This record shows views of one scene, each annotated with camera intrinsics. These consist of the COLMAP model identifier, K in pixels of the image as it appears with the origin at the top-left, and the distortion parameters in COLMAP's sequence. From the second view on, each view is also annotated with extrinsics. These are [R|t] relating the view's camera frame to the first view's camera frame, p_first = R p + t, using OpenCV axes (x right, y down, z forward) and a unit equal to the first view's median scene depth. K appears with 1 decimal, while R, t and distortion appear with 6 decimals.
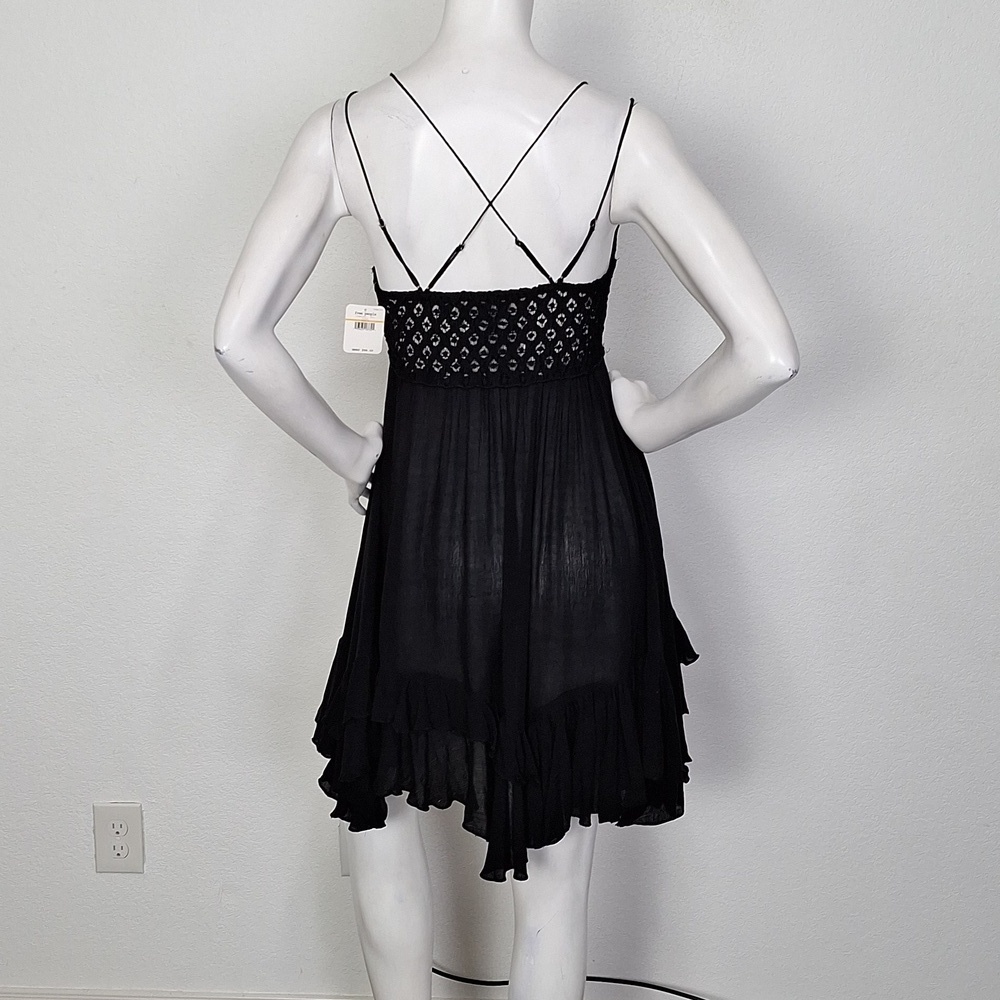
lens RADIAL K [[1709.3, 0, 494.1], [0, 1709.3, 468.9], [0, 0, 1]] dist [0.148584, 0.000000]
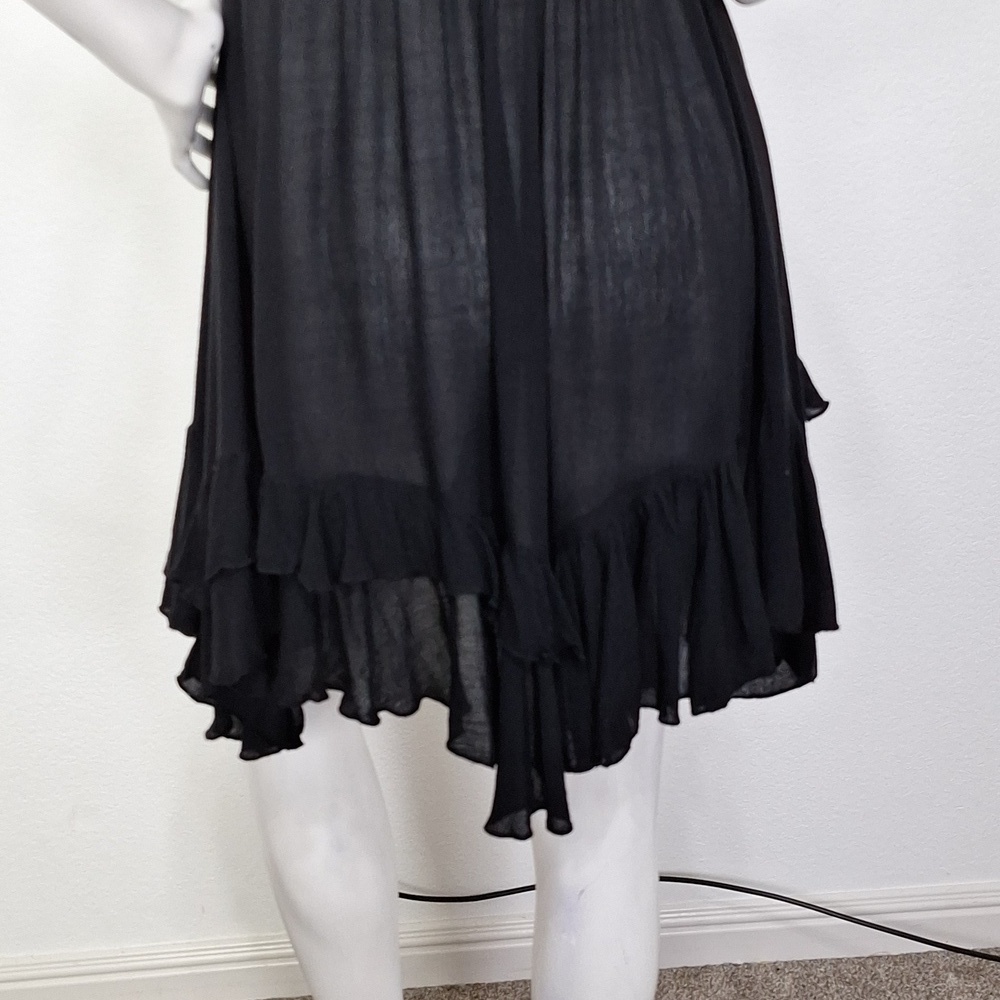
lens RADIAL K [[1709.3, 0, 499.9], [0, 1709.3, 498.7], [0, 0, 1]] dist [0.148584, 0.000000]
pose [[0.994544, -0.087724, 0.056454, -0.025654], [0.079361, 0.987476, 0.136354, 0.059314], [-0.067709, -0.131130, 0.989050, 0.484236]]
